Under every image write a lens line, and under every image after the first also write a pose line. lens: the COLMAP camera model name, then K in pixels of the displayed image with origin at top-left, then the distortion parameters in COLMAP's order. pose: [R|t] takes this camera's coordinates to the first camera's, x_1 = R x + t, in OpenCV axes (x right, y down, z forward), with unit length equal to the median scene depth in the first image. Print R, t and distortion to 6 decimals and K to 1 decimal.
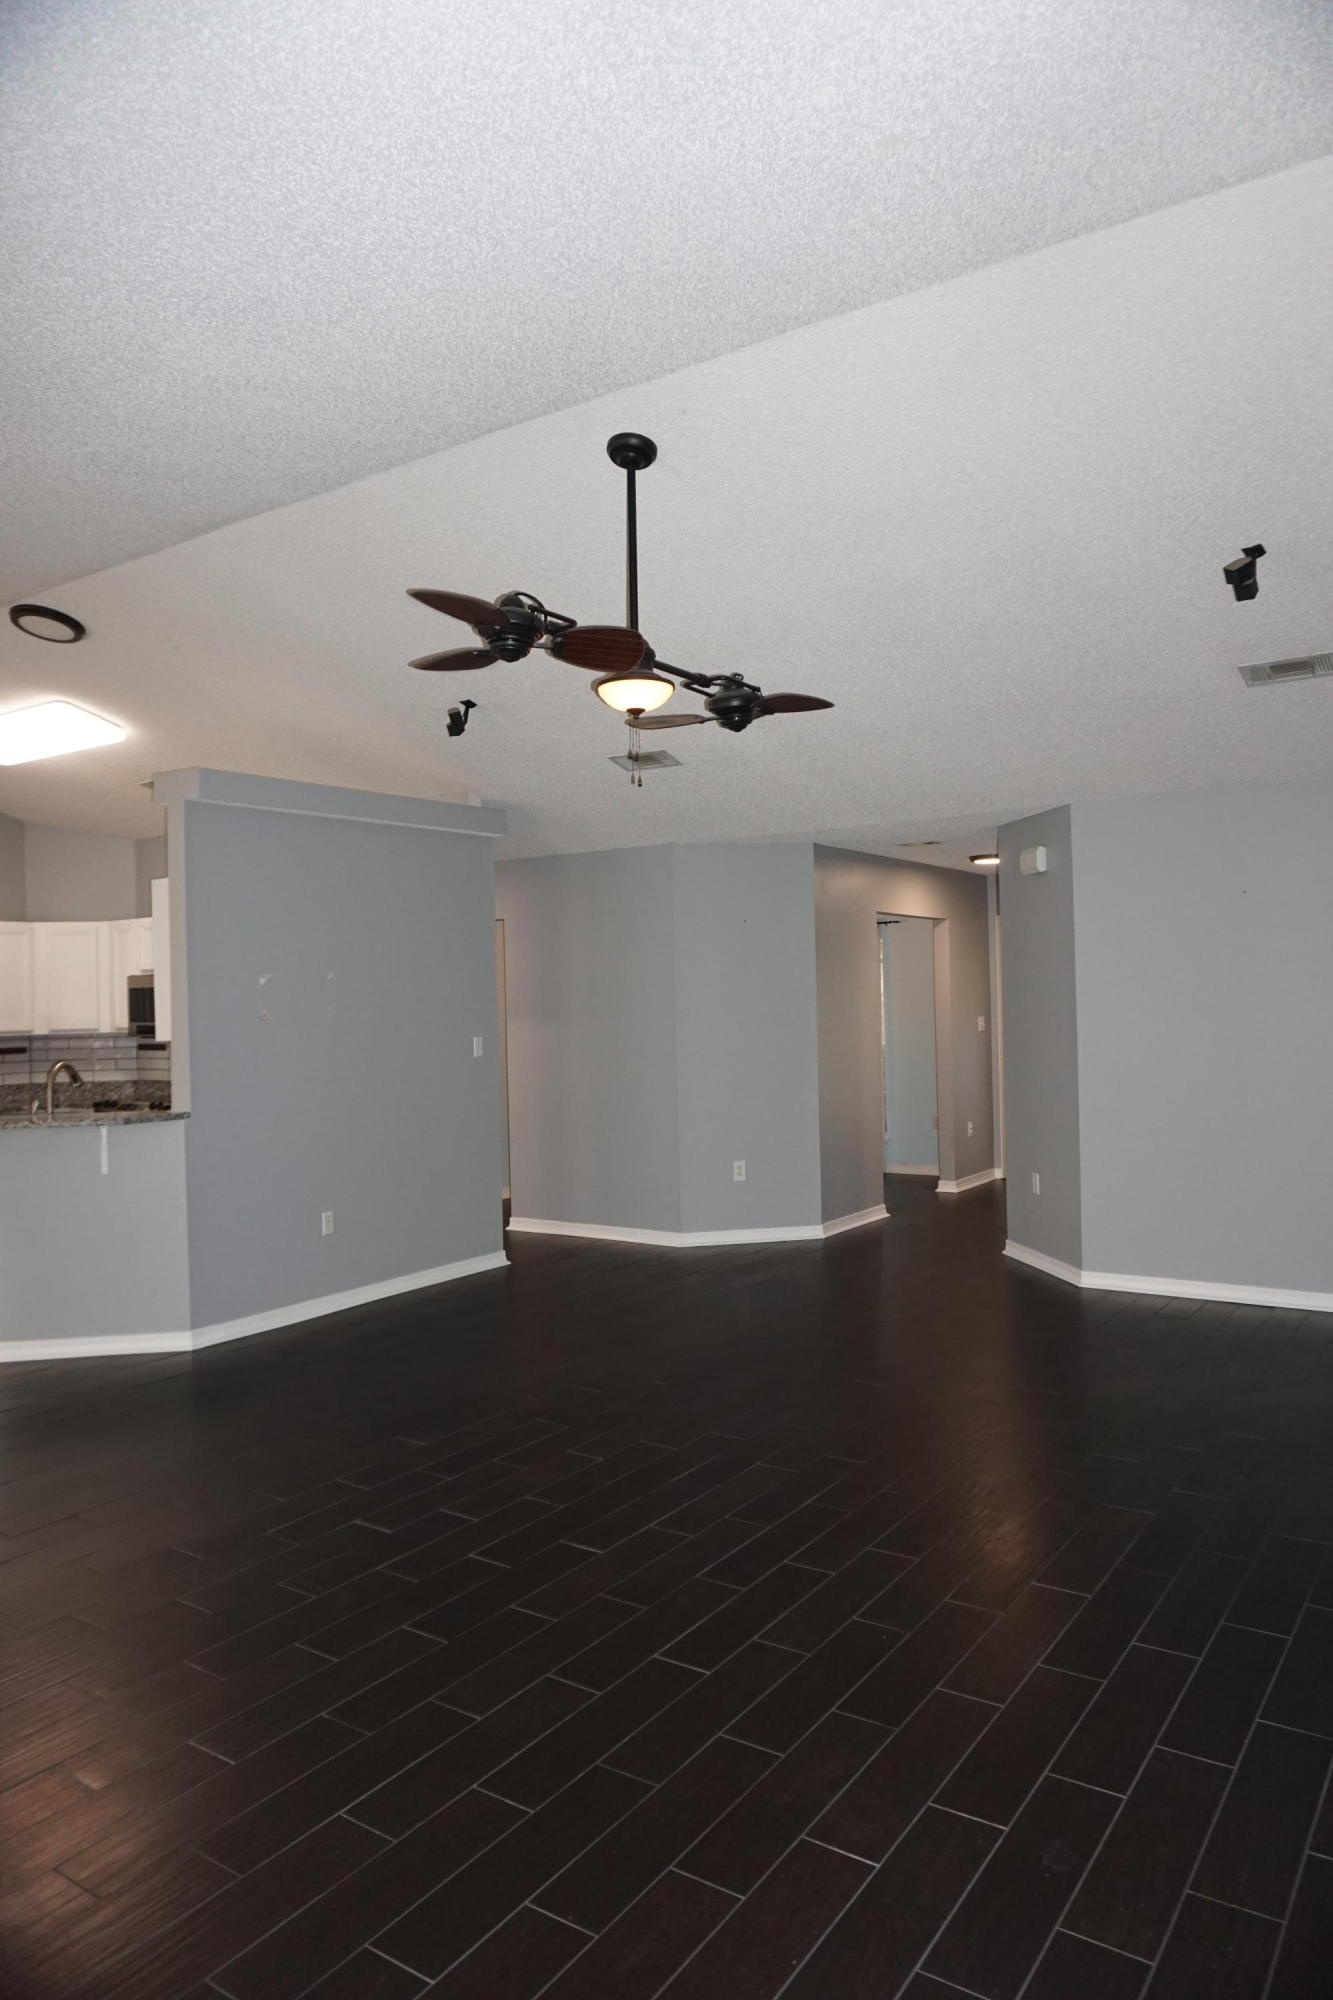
lens RADIAL K [[1323.2, 0, 667.1], [0, 1323.2, 985.8], [0, 0, 1]] dist [-0.039974, 0.003293]
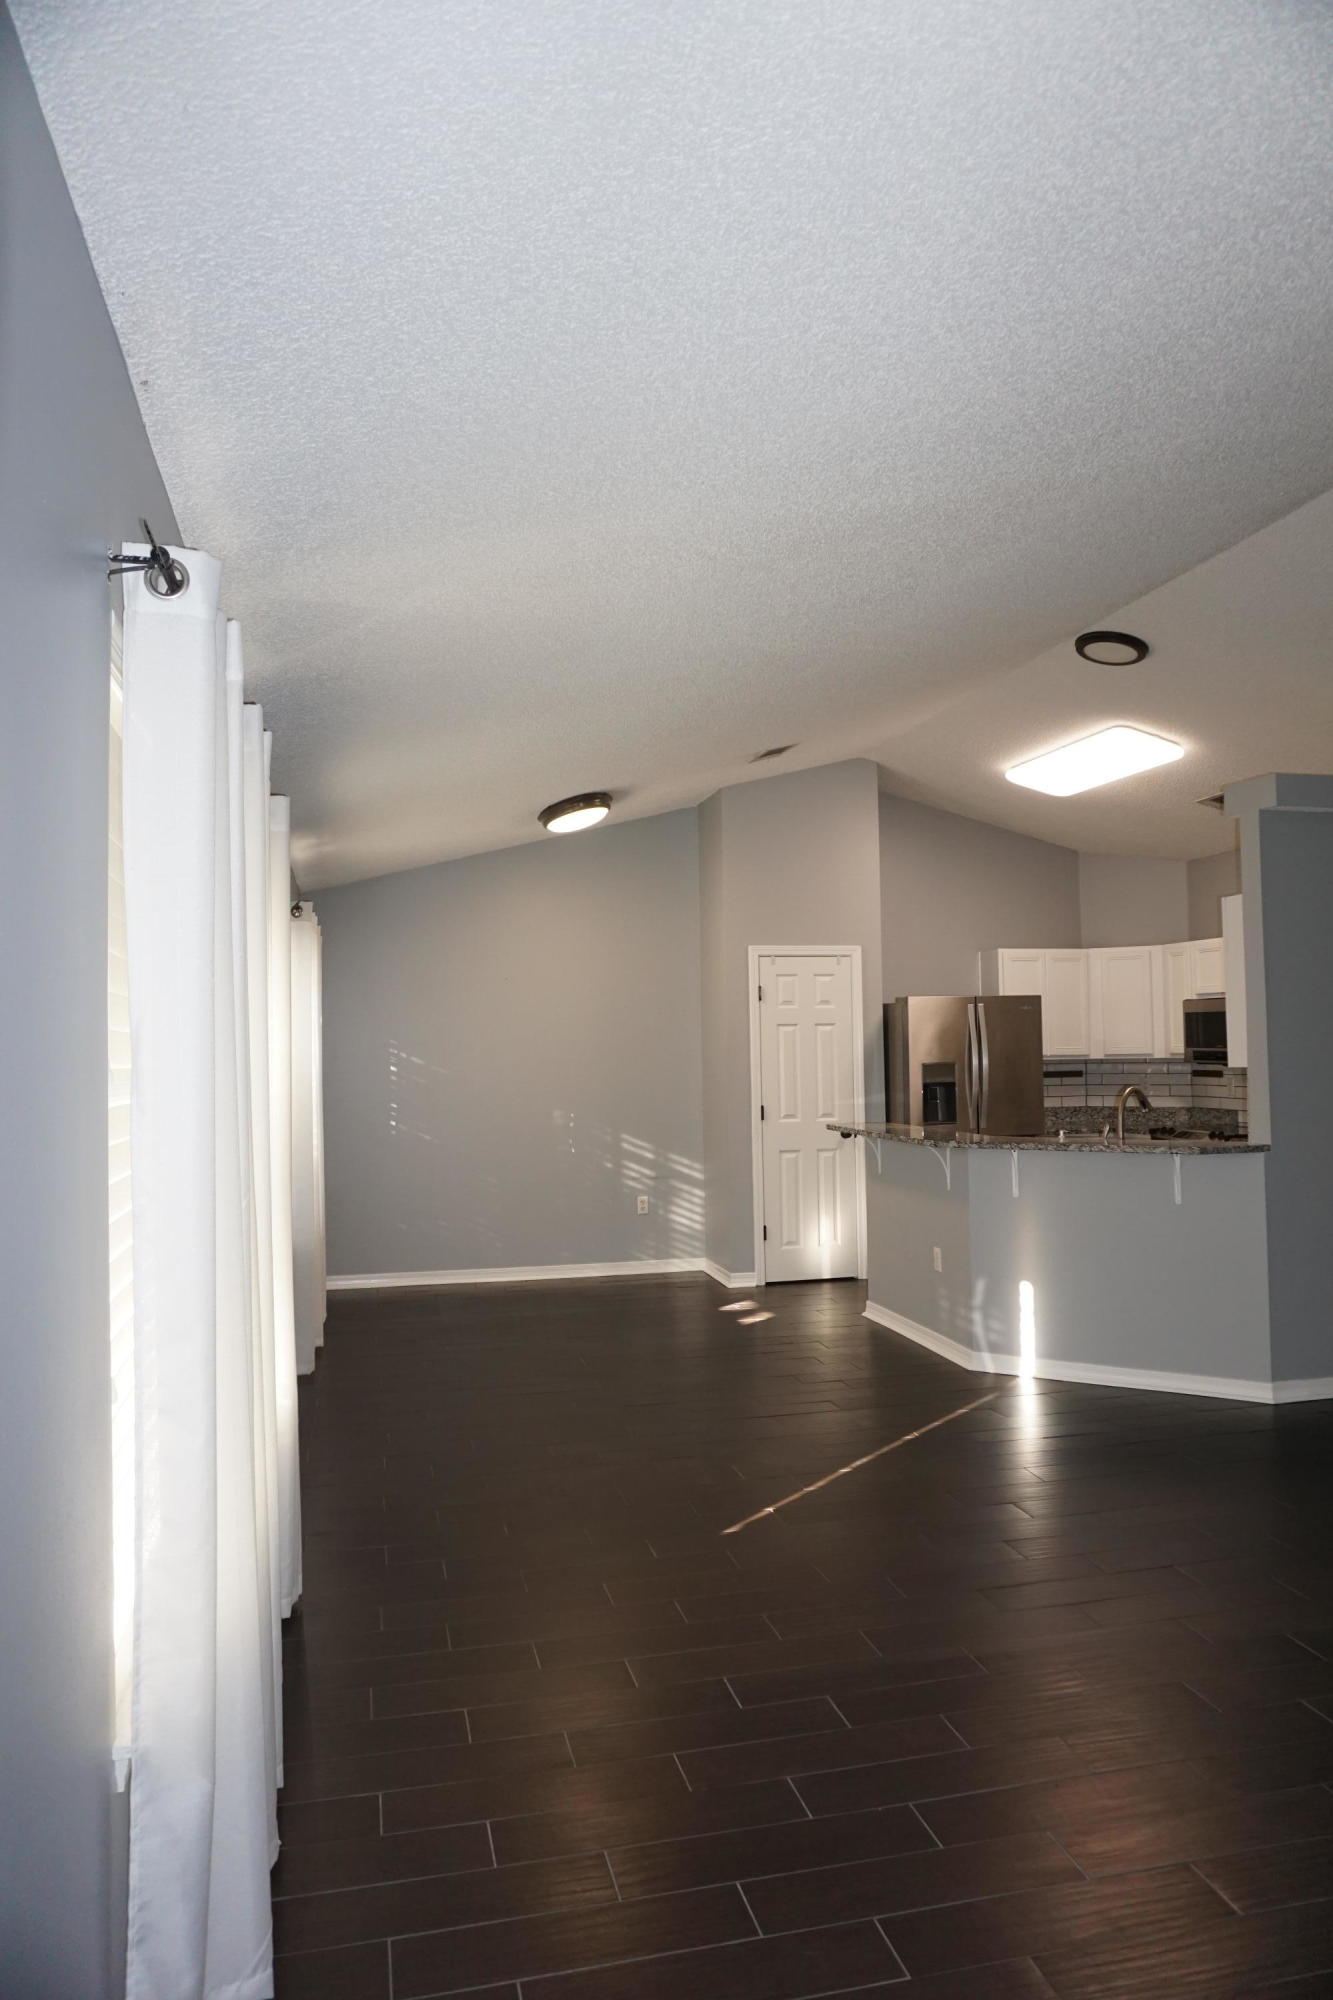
lens RADIAL K [[1323.2, 0, 667.3], [0, 1323.2, 990.6], [0, 0, 1]] dist [-0.039974, 0.003293]
pose [[0.737968, -0.014531, -0.674679, -0.045452], [0.003361, 0.999835, -0.017857, 0.002166], [0.674827, 0.010910, 0.737895, 0.028189]]
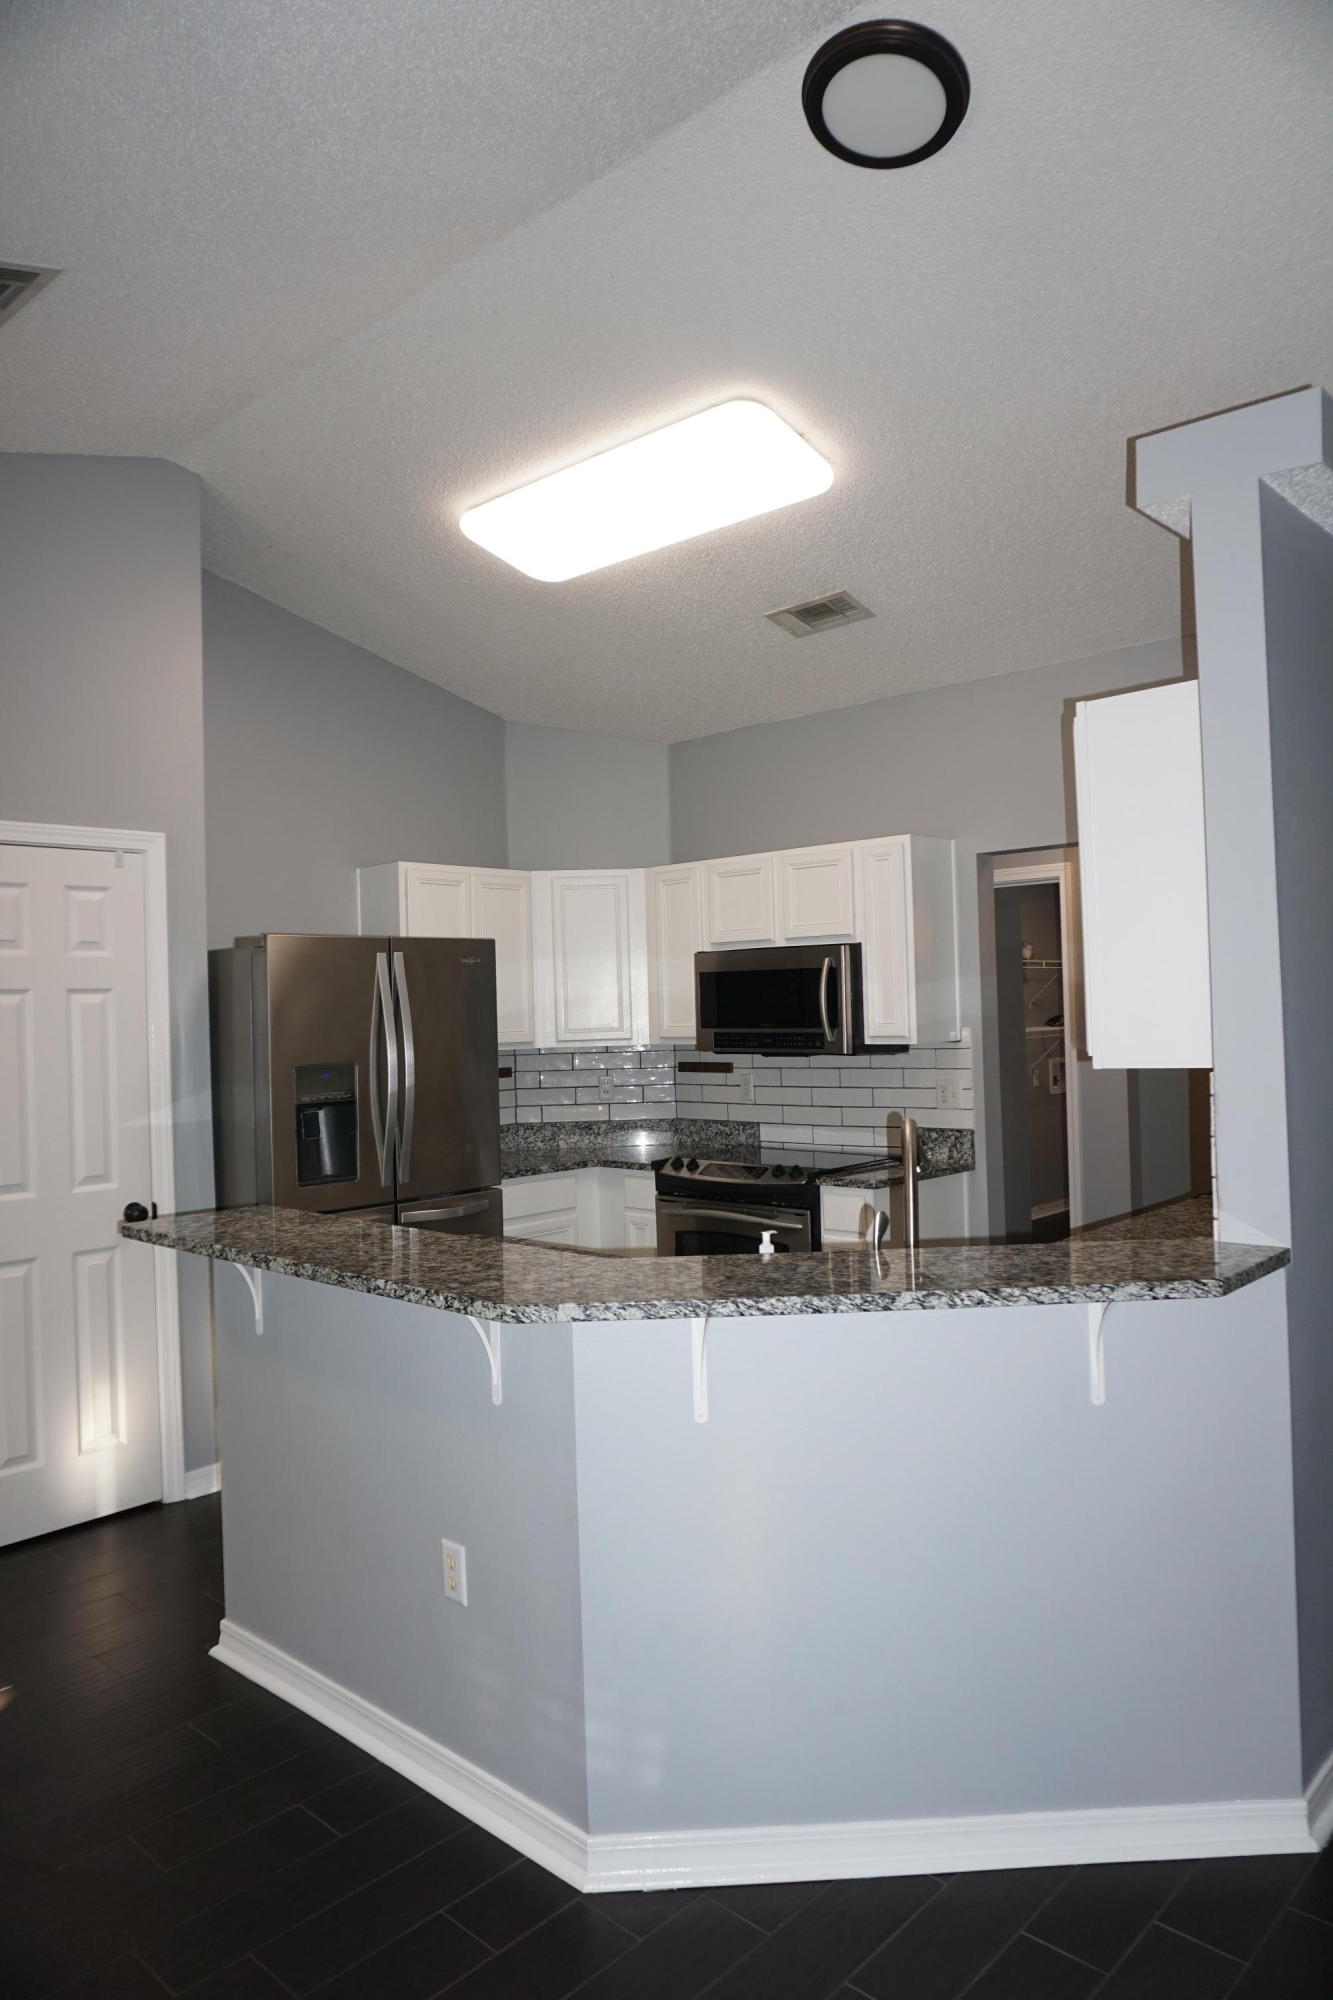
lens RADIAL K [[1323.2, 0, 653.2], [0, 1323.2, 994.4], [0, 0, 1]] dist [-0.039974, 0.003293]
pose [[0.986123, -0.004034, -0.165966, -0.435724], [0.004070, 0.999992, -0.000124, 0.015855], [0.165965, -0.000554, 0.986132, 0.515115]]
